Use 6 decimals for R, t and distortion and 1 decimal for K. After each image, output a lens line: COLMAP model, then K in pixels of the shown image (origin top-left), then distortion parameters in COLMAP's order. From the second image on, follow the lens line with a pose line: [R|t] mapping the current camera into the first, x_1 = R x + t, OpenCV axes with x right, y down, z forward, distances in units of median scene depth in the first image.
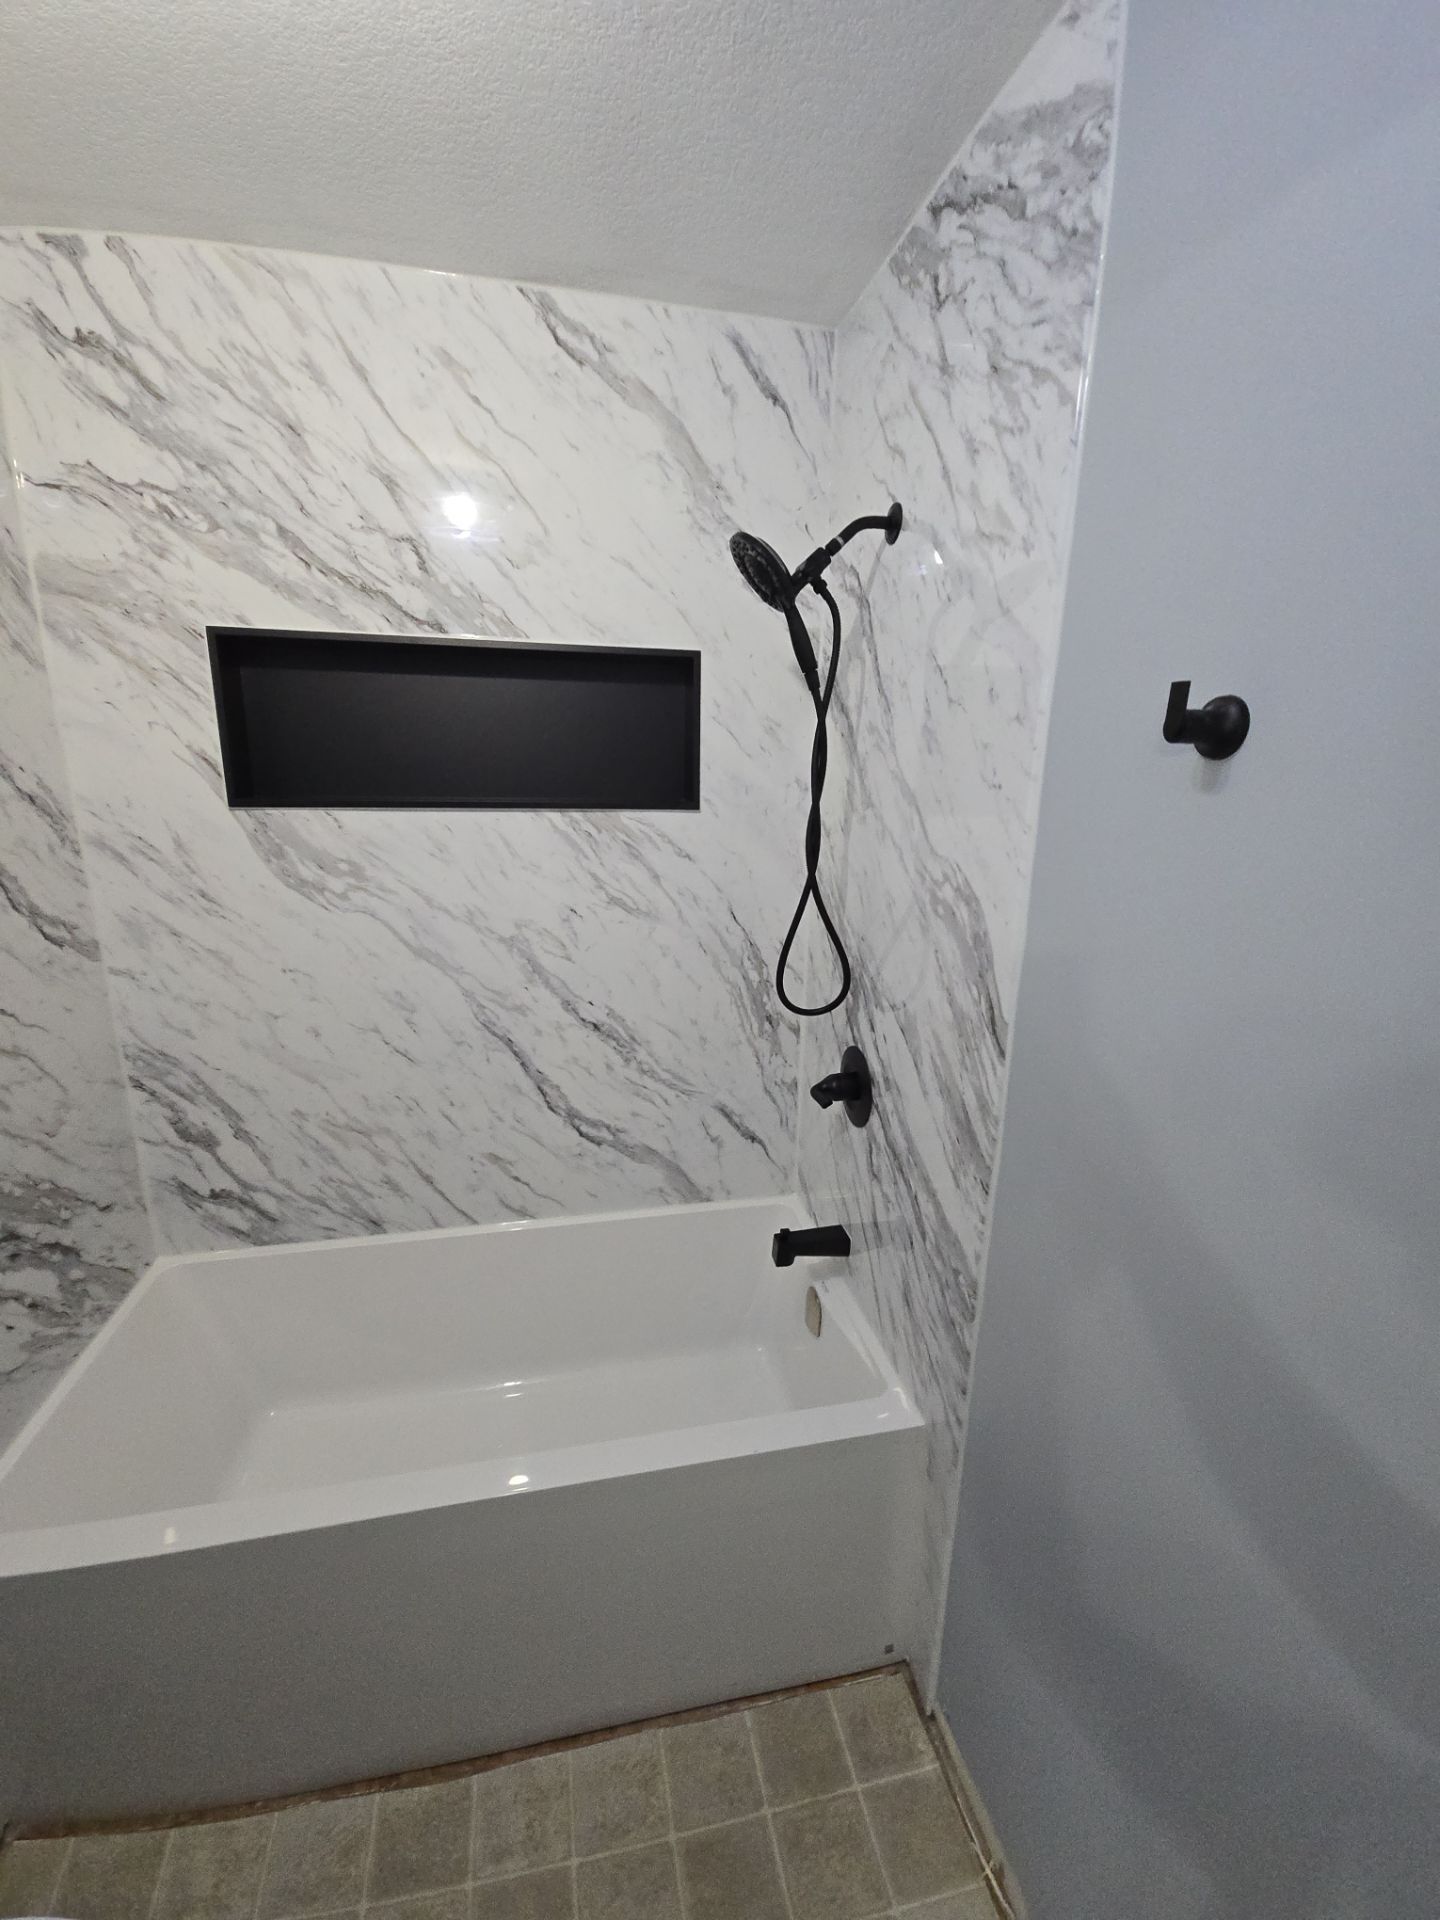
lens RADIAL K [[778.1, 0, 718.8], [0, 778.1, 963.1], [0, 0, 1]] dist [0.002178, -0.000032]
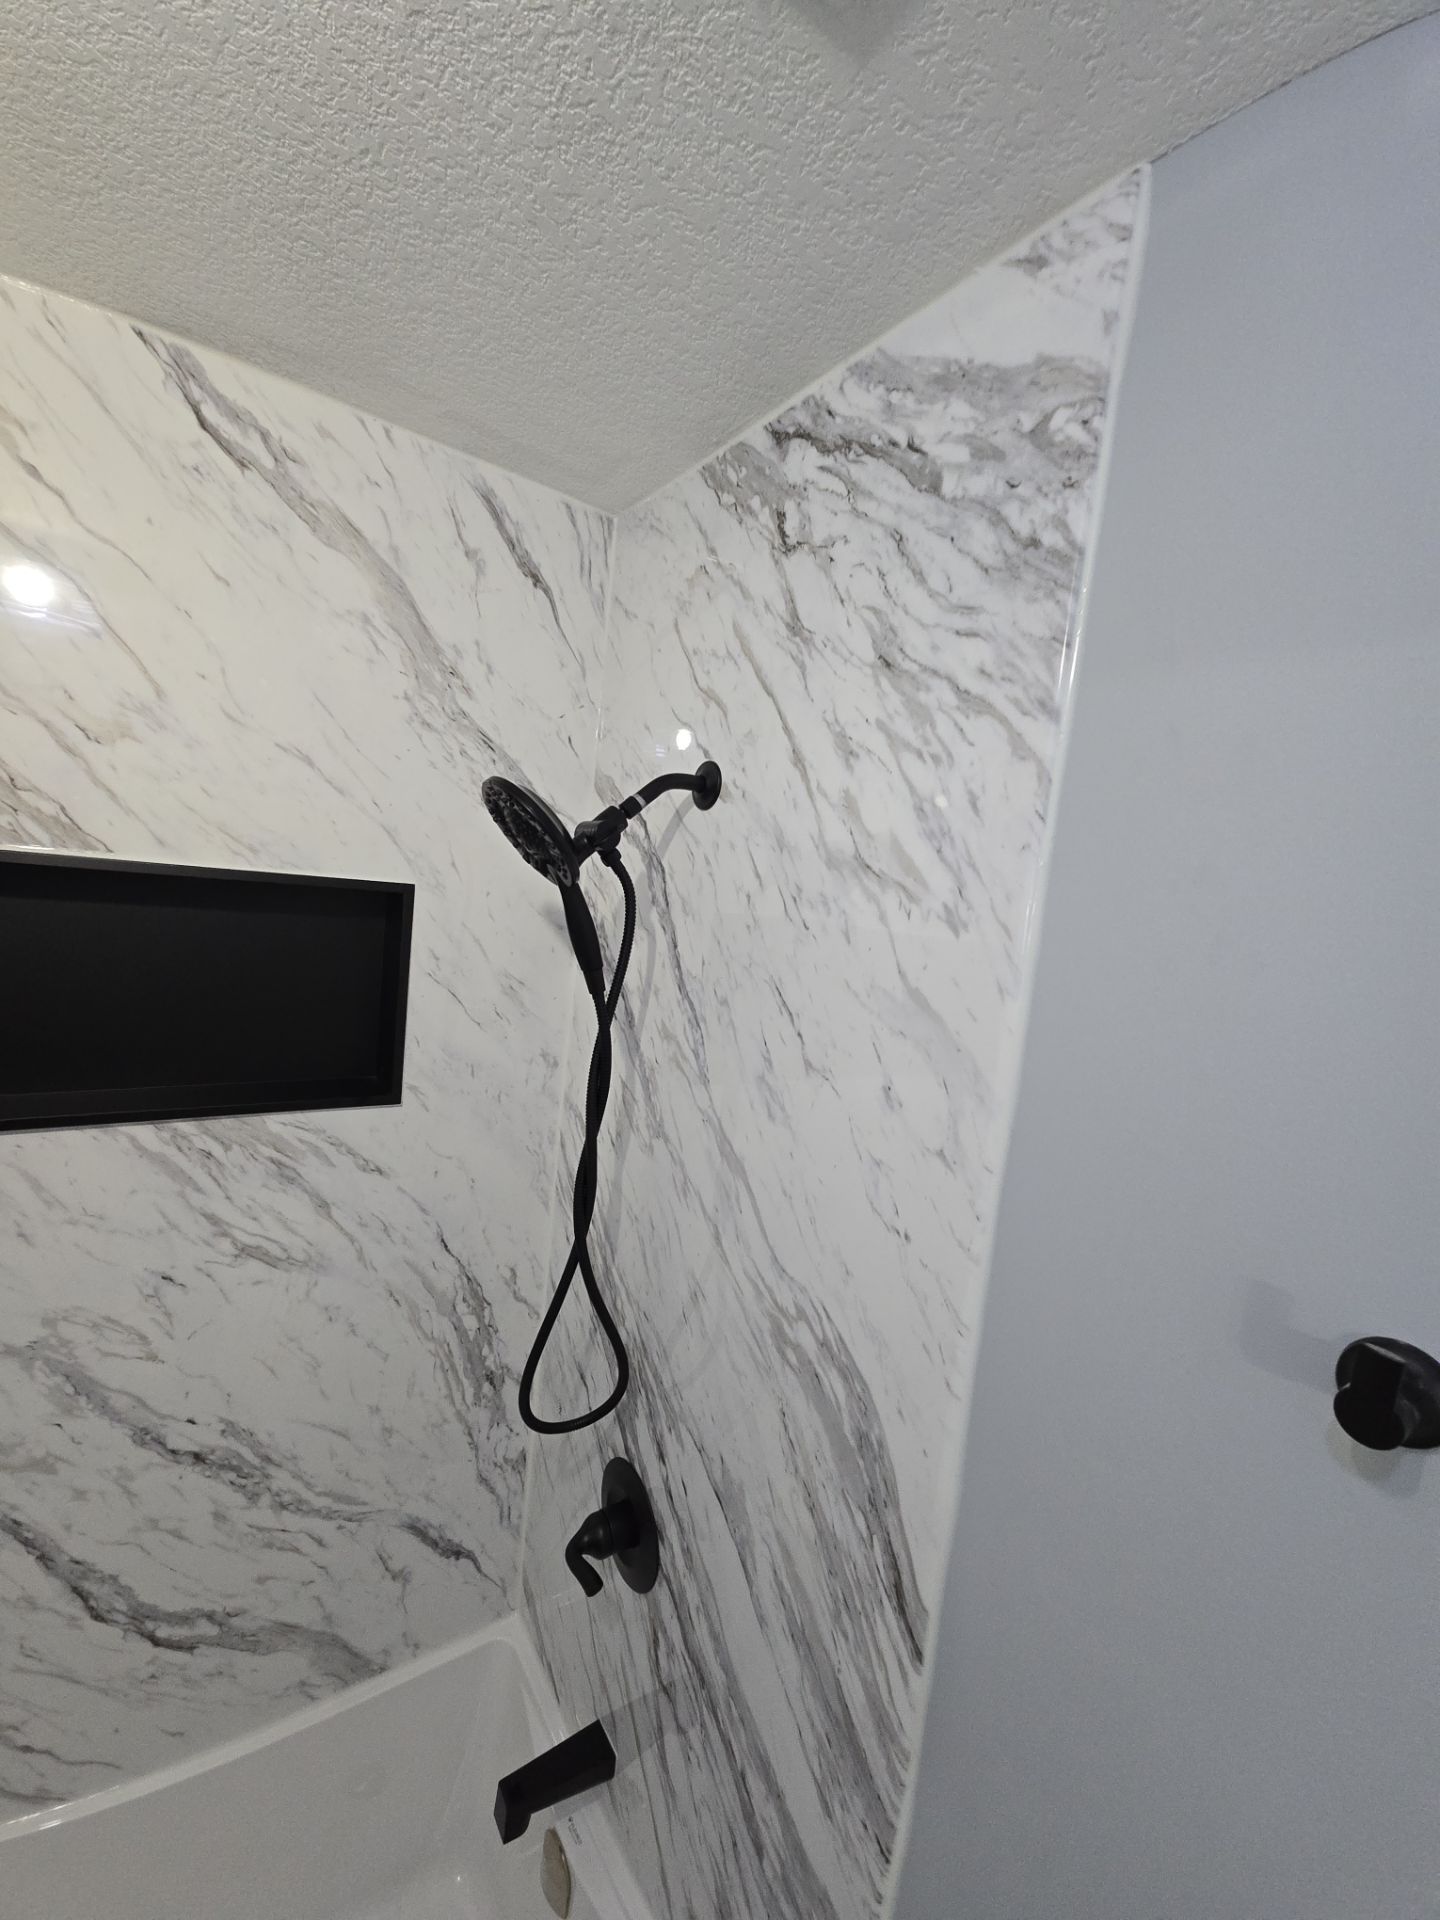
lens RADIAL K [[775.3, 0, 717.8], [0, 775.3, 958.7], [0, 0, 1]] dist [0.007431, -0.004810]
pose [[0.918647, 0.042596, 0.392776, -0.049144], [0.007173, 0.992209, -0.124381, -0.273939], [-0.395014, 0.117079, 0.911184, 0.295840]]
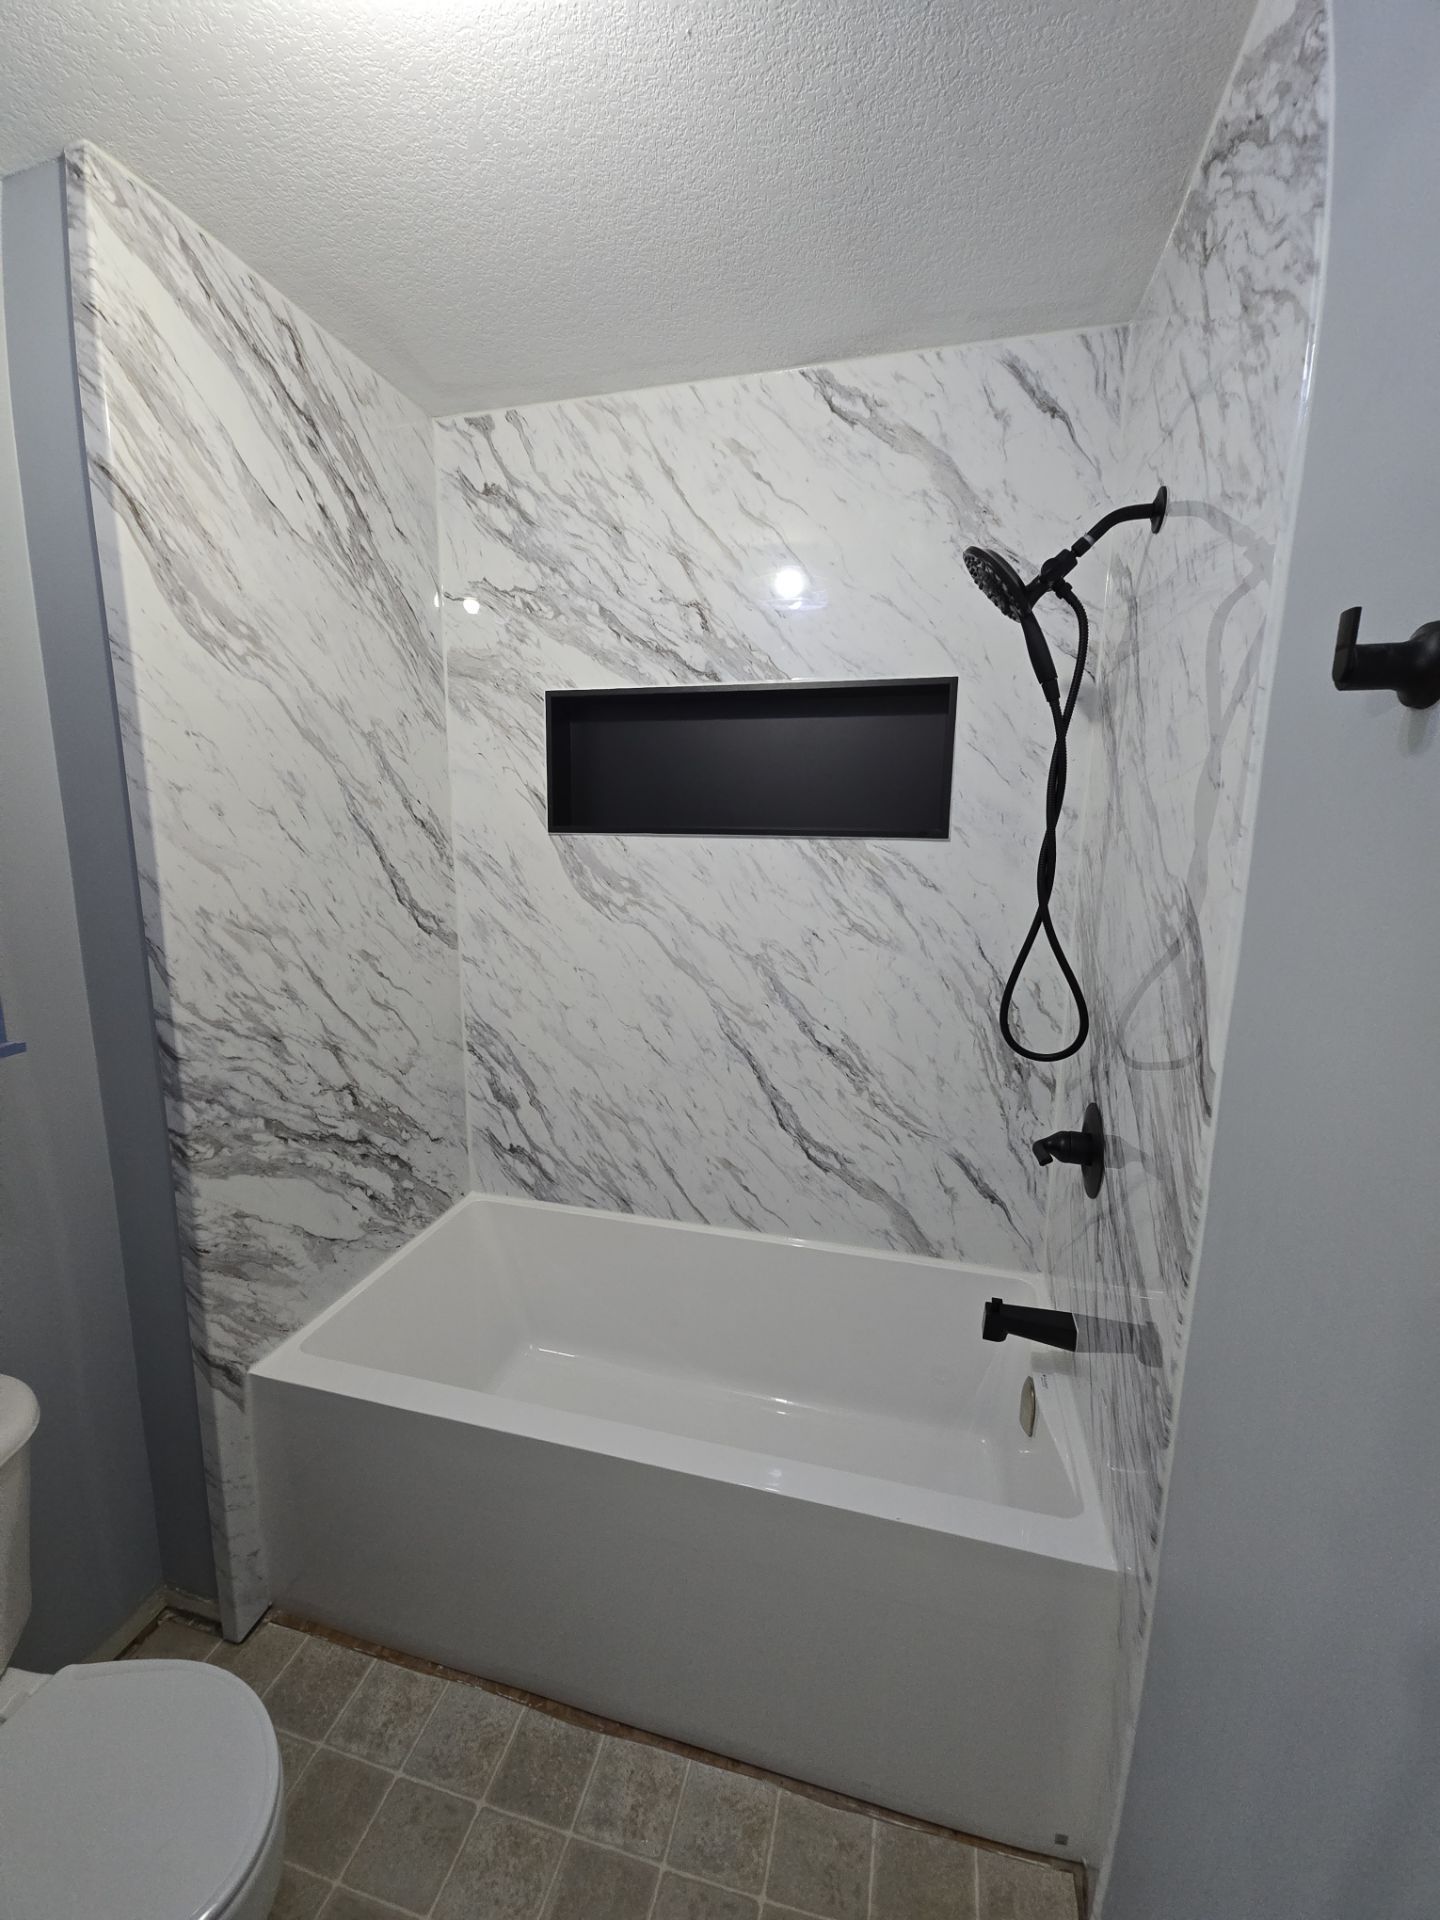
lens RADIAL K [[778.1, 0, 718.8], [0, 778.1, 963.1], [0, 0, 1]] dist [0.002178, -0.000032]
pose [[0.893092, 0.071392, -0.444173, 0.186807], [-0.105348, 0.993064, -0.052207, 0.044050], [0.437365, 0.093418, 0.894419, 0.028233]]
